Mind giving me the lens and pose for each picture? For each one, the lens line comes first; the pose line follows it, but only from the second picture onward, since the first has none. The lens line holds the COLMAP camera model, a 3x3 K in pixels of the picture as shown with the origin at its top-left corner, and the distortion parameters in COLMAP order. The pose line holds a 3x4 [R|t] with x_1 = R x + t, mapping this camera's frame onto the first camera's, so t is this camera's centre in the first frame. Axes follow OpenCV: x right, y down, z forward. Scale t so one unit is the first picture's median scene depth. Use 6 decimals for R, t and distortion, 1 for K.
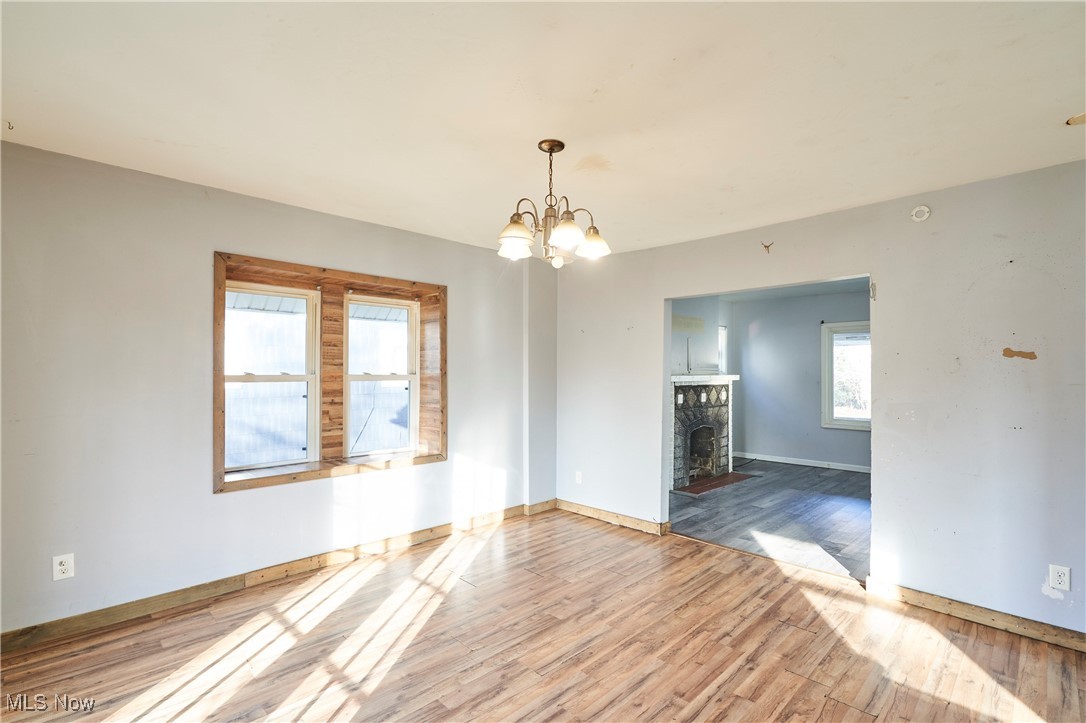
lens RADIAL K [[508.0, 0, 543.7], [0, 508.0, 366.1], [0, 0, 1]] dist [0.001092, 0.000290]
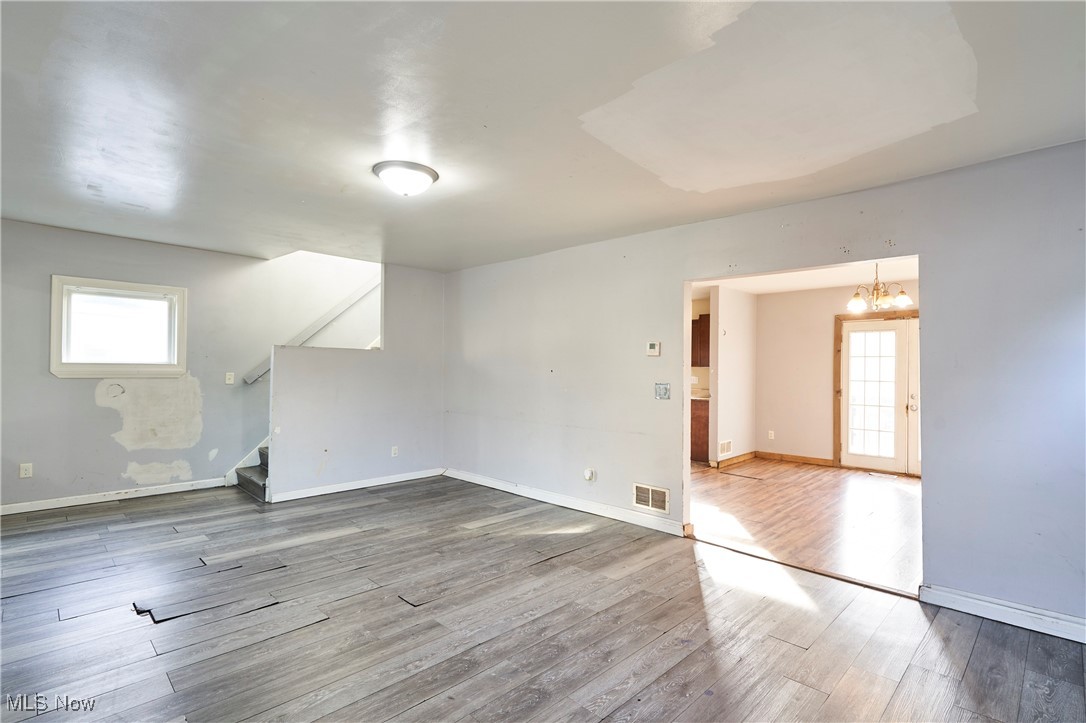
lens RADIAL K [[512.8, 0, 543.9], [0, 512.8, 365.1], [0, 0, 1]] dist [0.000724, -0.000364]
pose [[-0.999836, -0.014086, -0.011364, 0.794635], [-0.013914, 0.999791, -0.015006, 0.036361], [0.011573, -0.014845, -0.999823, 1.762808]]
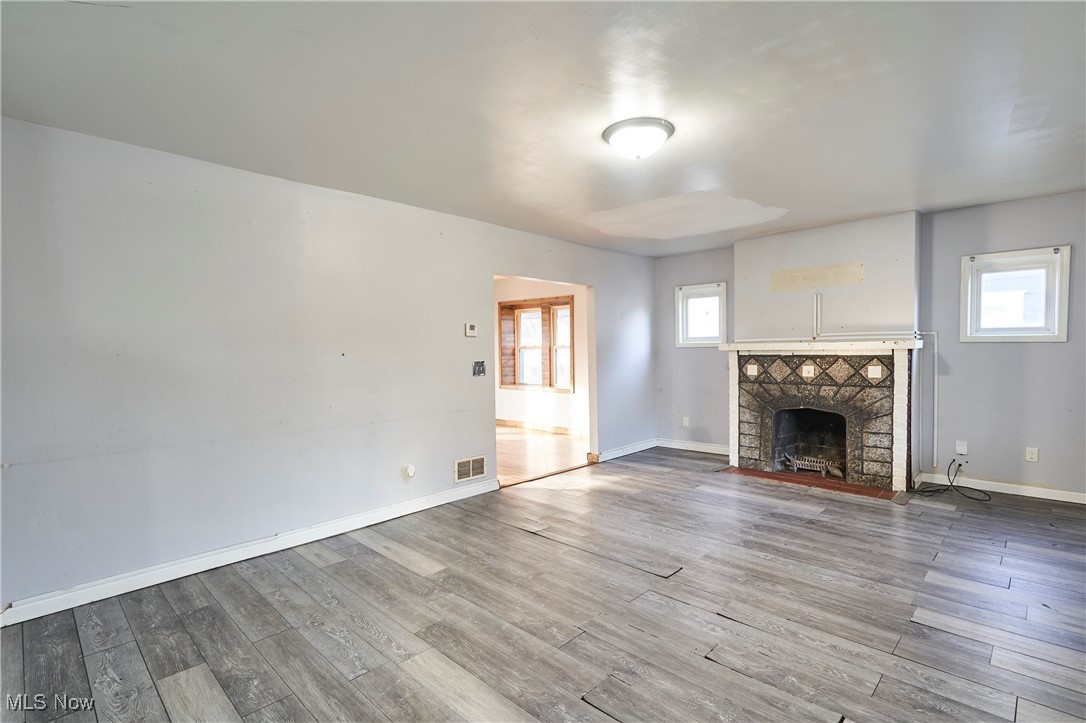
lens RADIAL K [[519.6, 0, 541.1], [0, 519.6, 366.4], [0, 0, 1]] dist [0.003012, 0.000459]
pose [[0.019130, 0.031891, -0.999308, 1.673560], [0.021554, 0.999246, 0.032302, 0.030624], [0.999585, -0.022158, 0.018428, 0.879309]]
